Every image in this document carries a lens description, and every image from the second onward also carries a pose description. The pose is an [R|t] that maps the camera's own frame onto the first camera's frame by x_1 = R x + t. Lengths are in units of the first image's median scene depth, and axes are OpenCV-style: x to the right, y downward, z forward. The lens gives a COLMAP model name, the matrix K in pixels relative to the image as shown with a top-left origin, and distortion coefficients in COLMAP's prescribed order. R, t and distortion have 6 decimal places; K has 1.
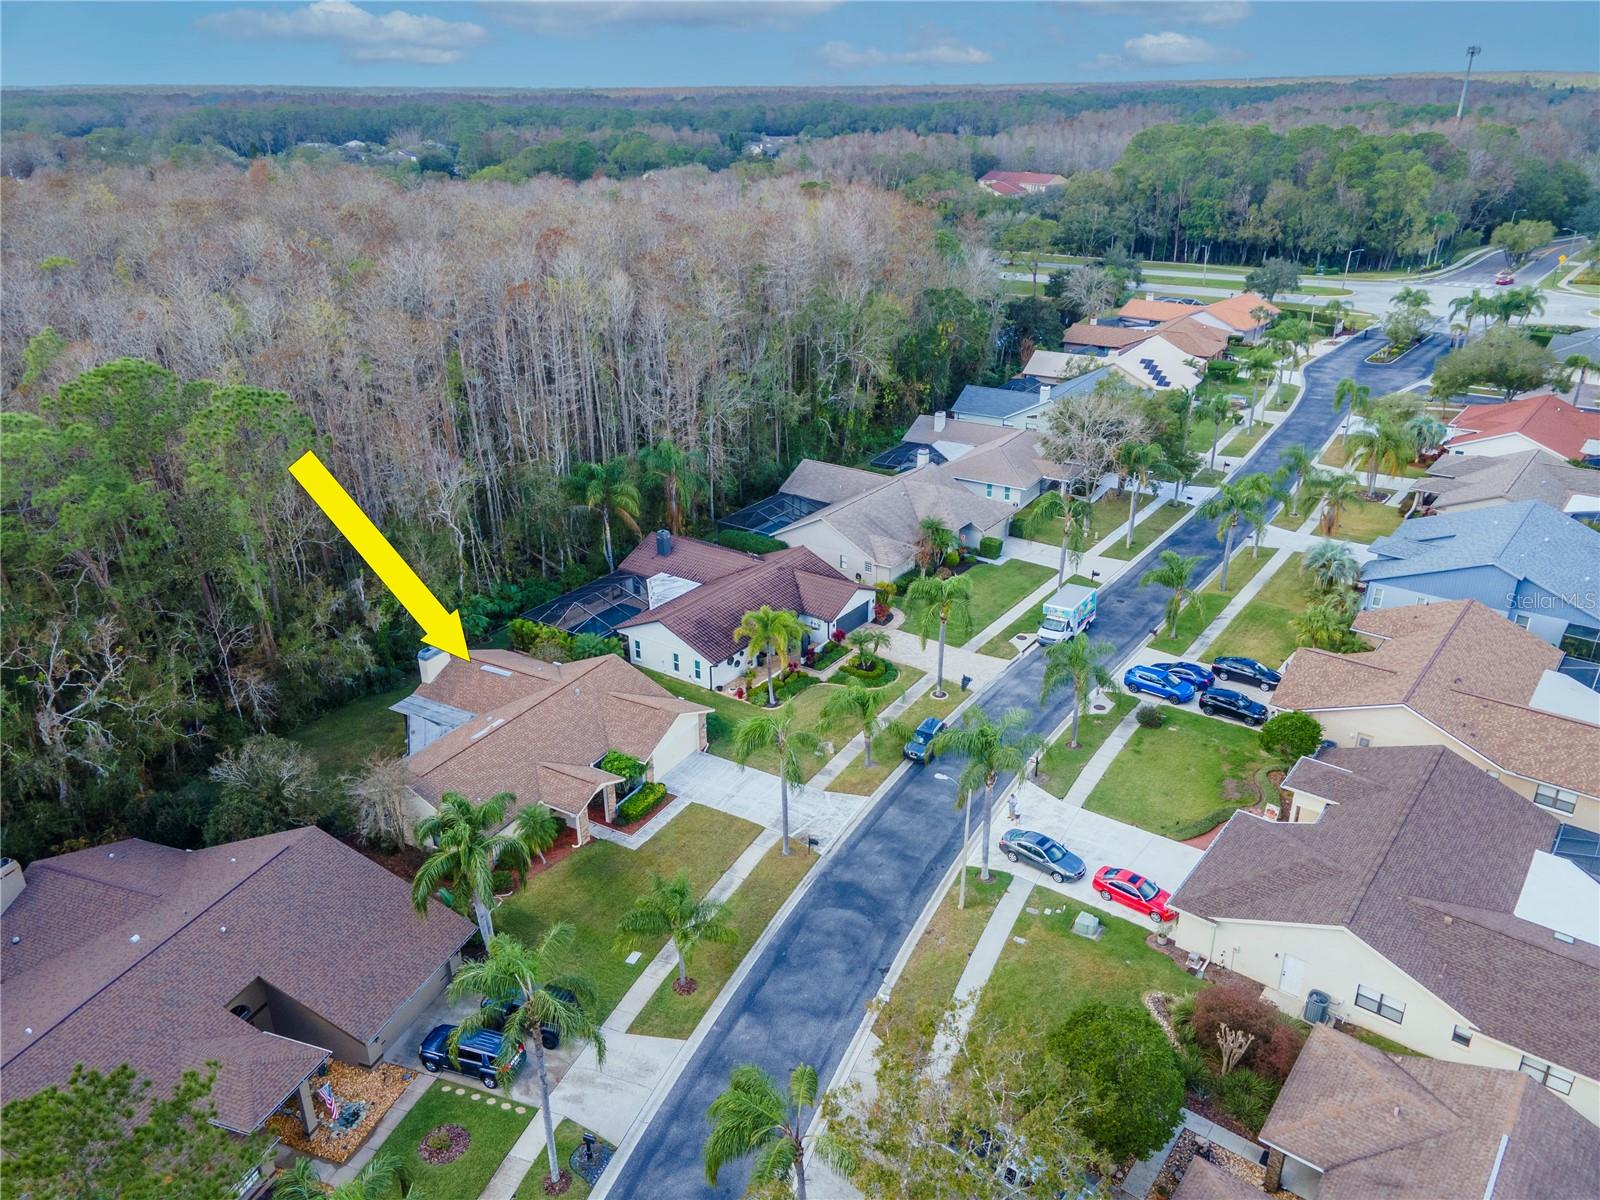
lens RADIAL K [[1157.4, 0, 806.1], [0, 1157.4, 599.8], [0, 0, 1]] dist [0.043339, 0.020875]
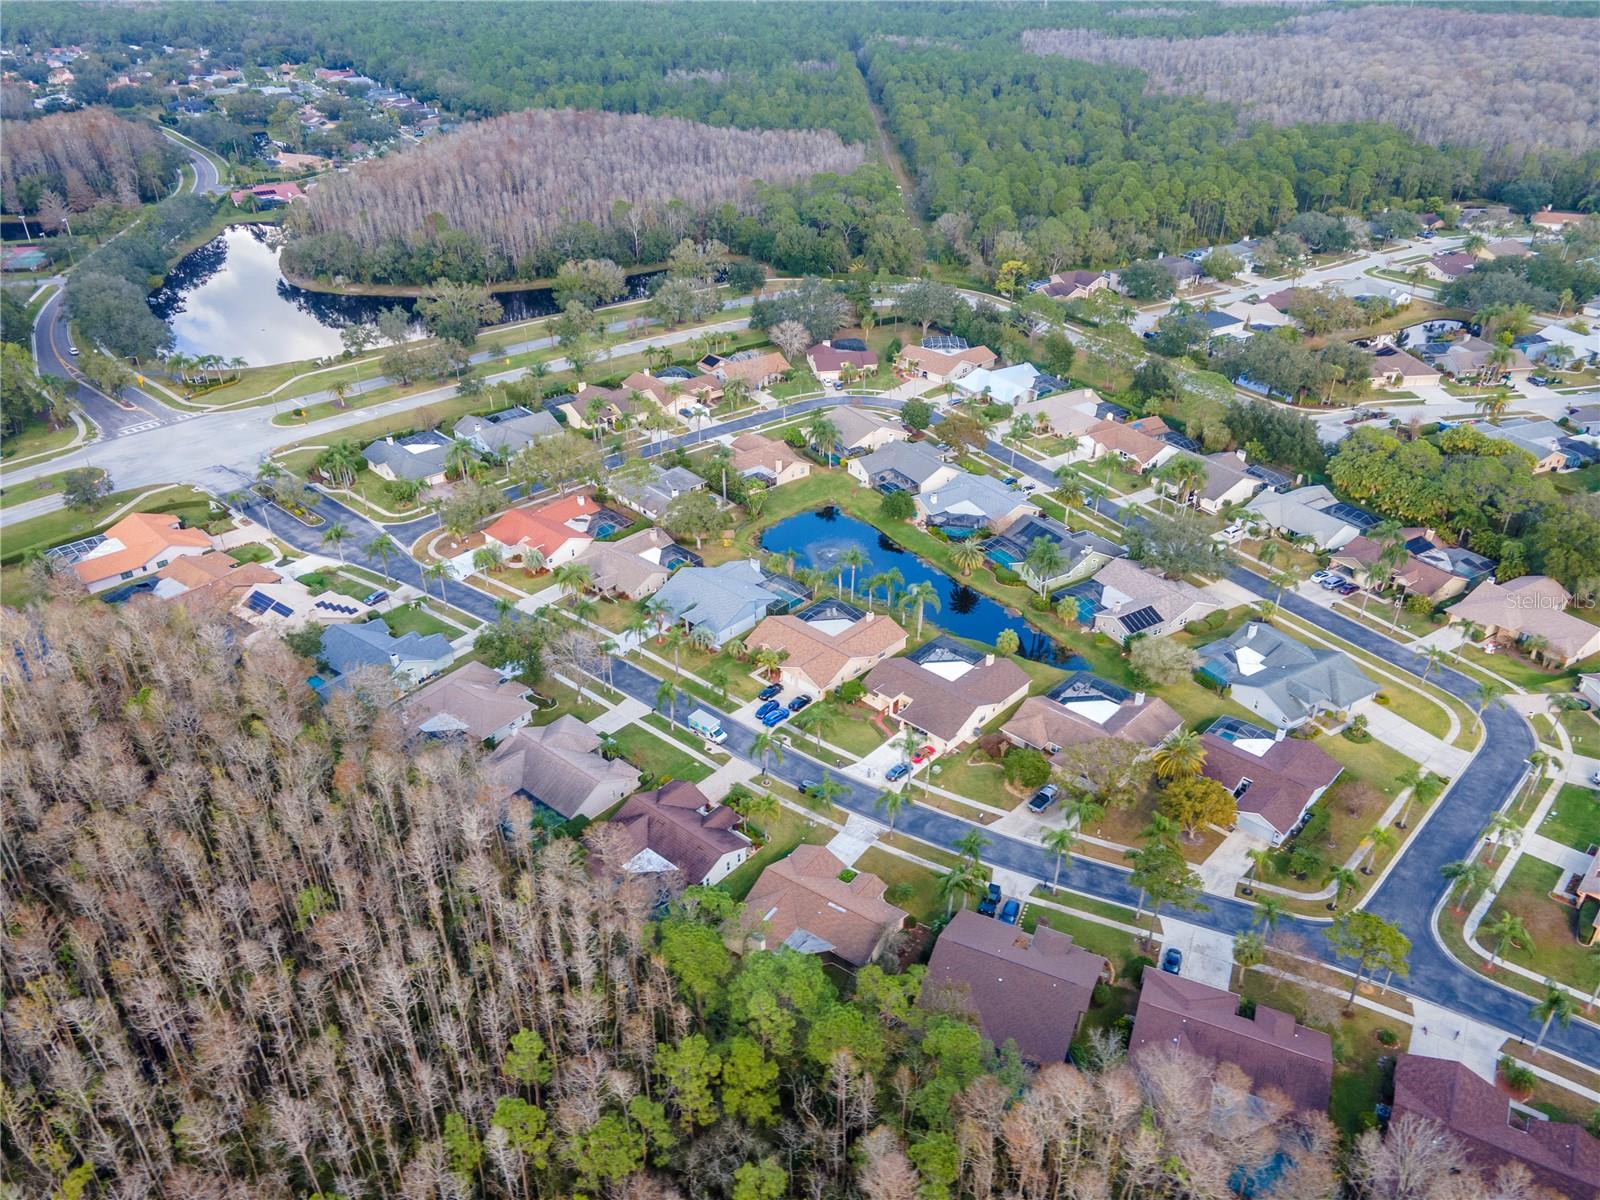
lens RADIAL K [[1157.4, 0, 806.1], [0, 1157.4, 599.8], [0, 0, 1]] dist [0.043339, 0.020875]
pose [[0.090377, -0.498928, 0.861918, -1.545846], [0.410503, 0.807182, 0.424200, -1.062357], [-0.907370, 0.315482, 0.277762, 0.266265]]
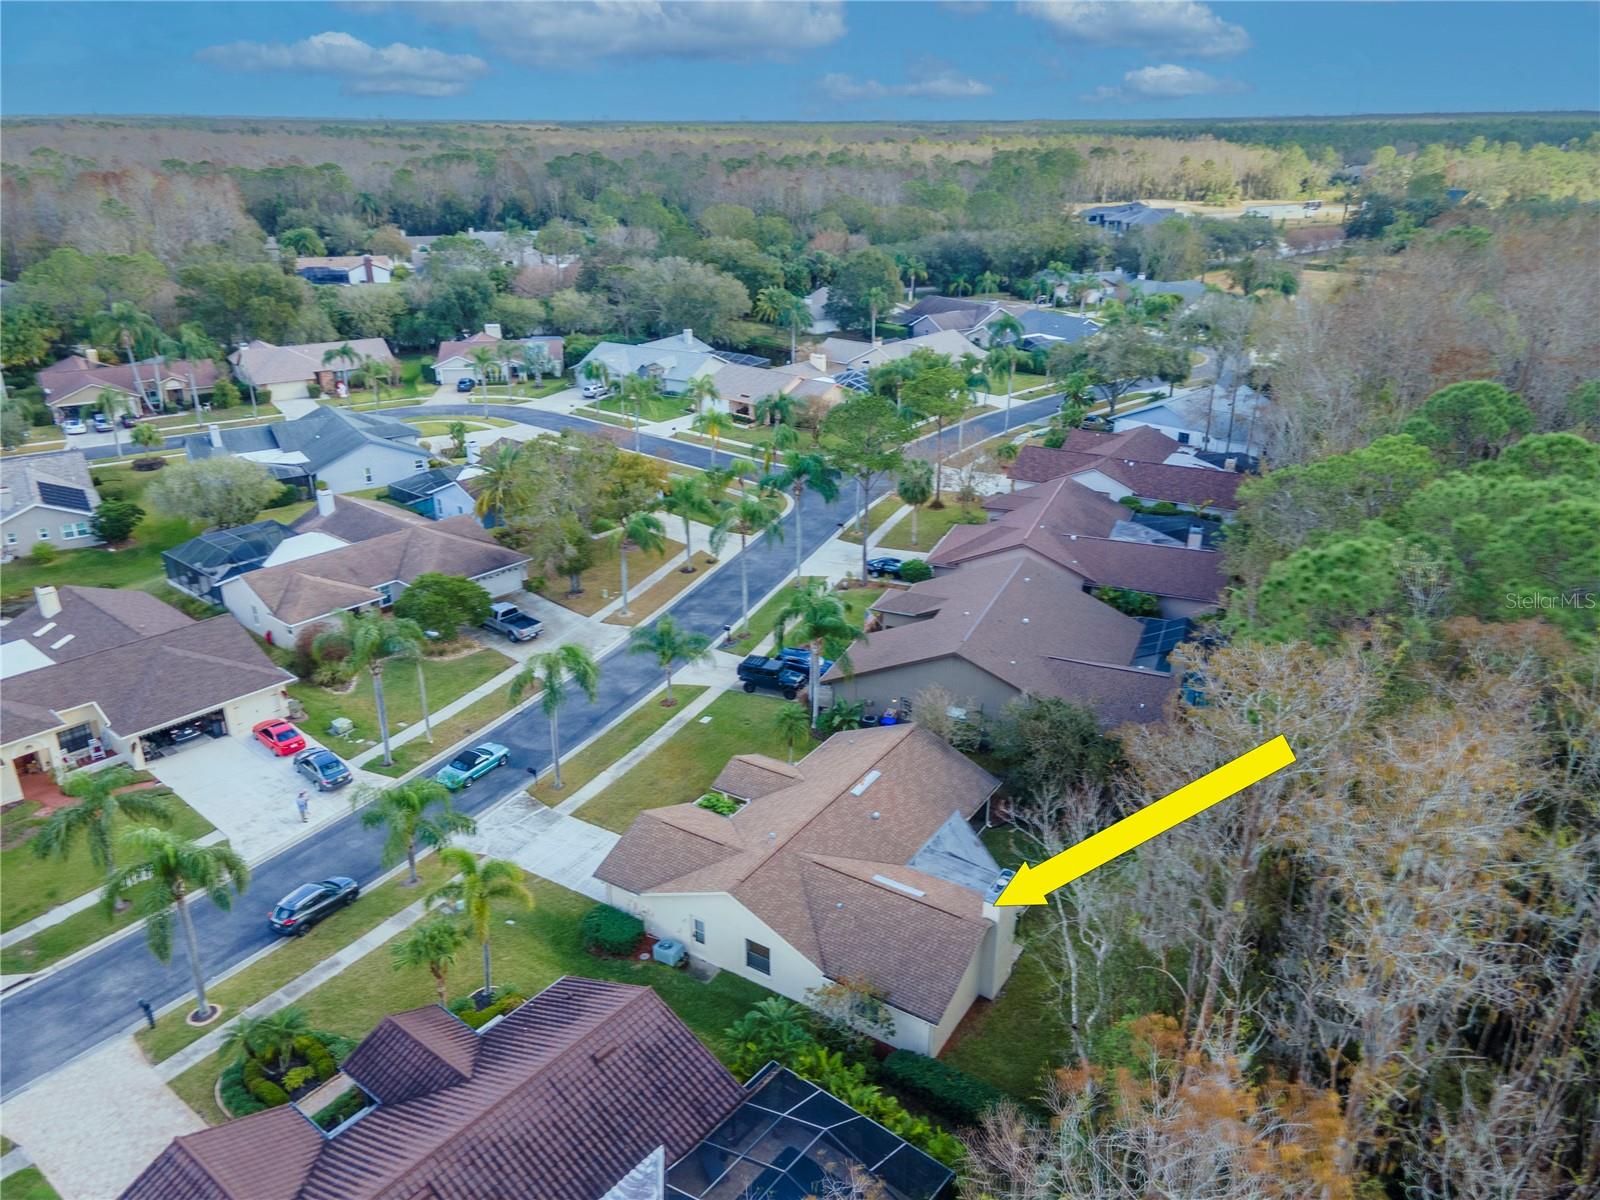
lens RADIAL K [[1157.4, 0, 806.1], [0, 1157.4, 599.8], [0, 0, 1]] dist [0.043339, 0.020875]
pose [[-0.998643, -0.003296, 0.051969, -0.235505], [0.035150, 0.693675, 0.719430, -0.510734], [-0.038421, 0.720281, -0.692618, 1.295332]]
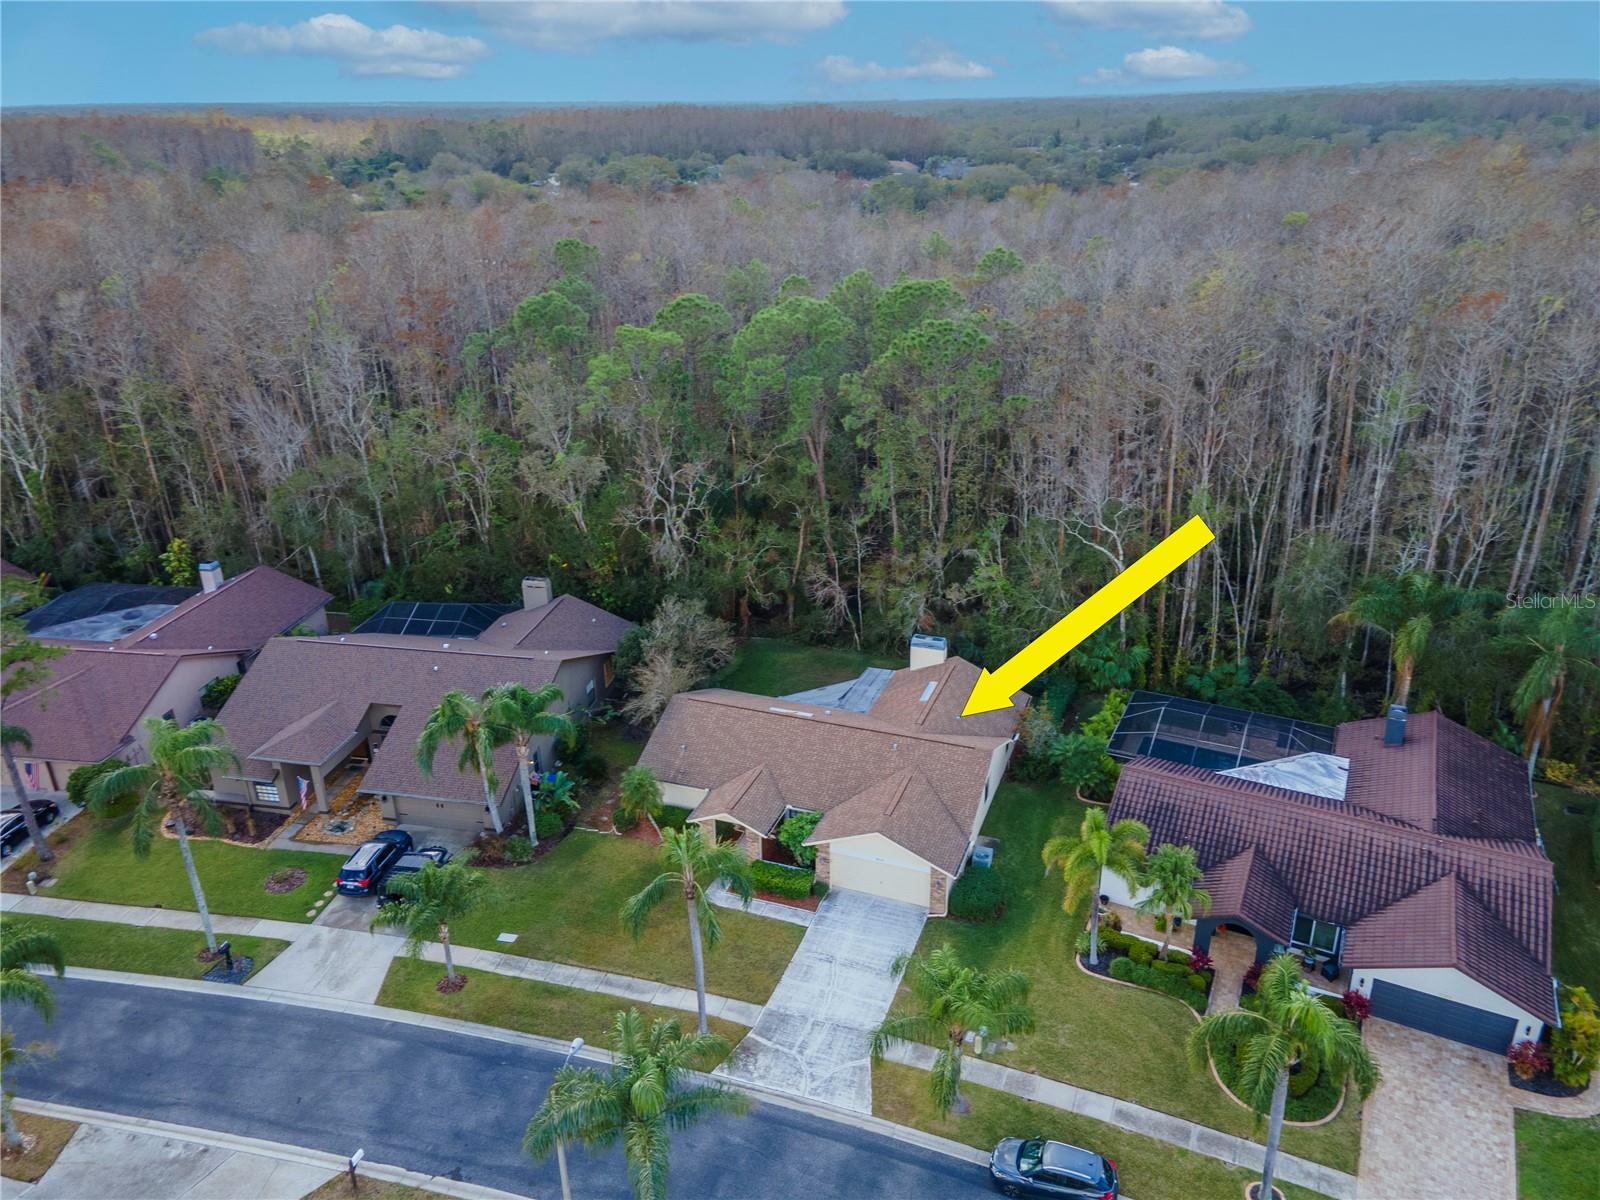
lens RADIAL K [[1157.4, 0, 806.1], [0, 1157.4, 599.8], [0, 0, 1]] dist [0.043339, 0.020875]
pose [[0.157579, 0.397319, -0.904050, 0.447574], [-0.389520, 0.866267, 0.312819, -0.221331], [0.907438, 0.302851, 0.291269, 0.625397]]
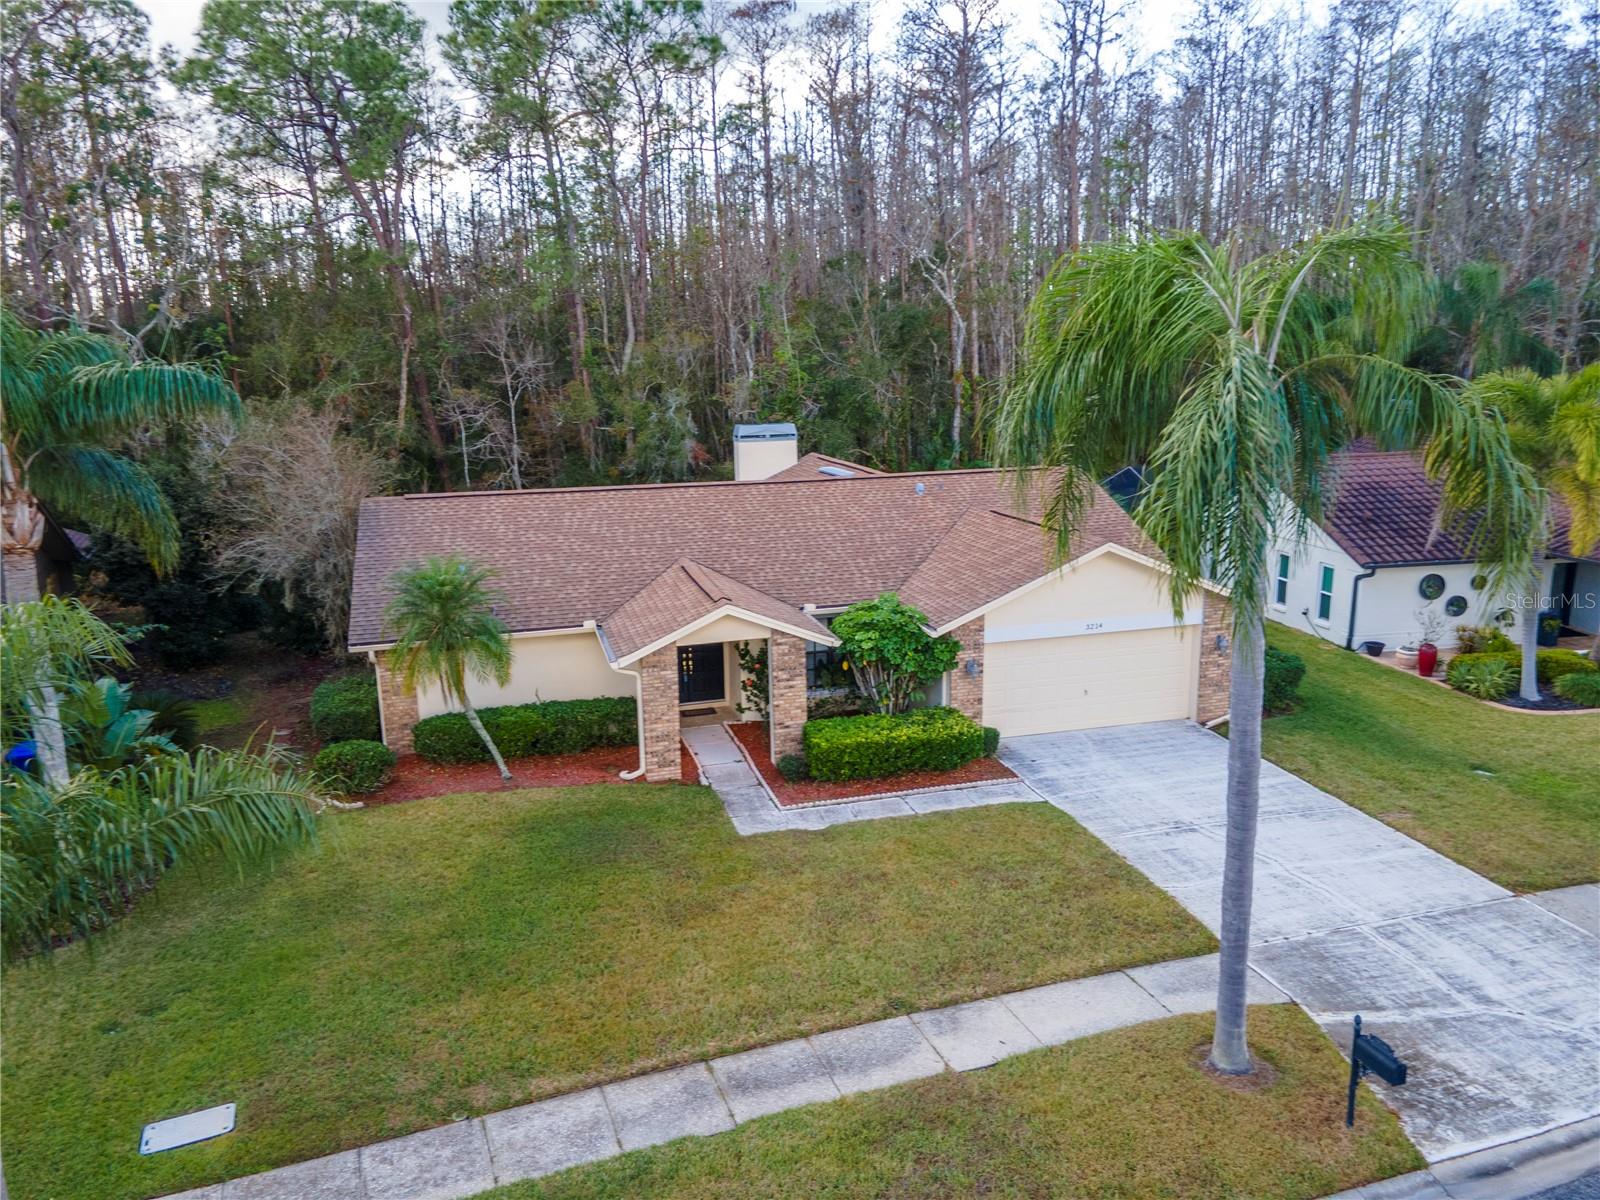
lens RADIAL K [[1157.4, 0, 806.1], [0, 1157.4, 599.8], [0, 0, 1]] dist [0.043339, 0.020875]
pose [[0.714326, 0.144397, -0.684754, 0.047484], [-0.274448, 0.957899, -0.084304, 0.146917], [0.643752, 0.248150, 0.723882, 0.645748]]
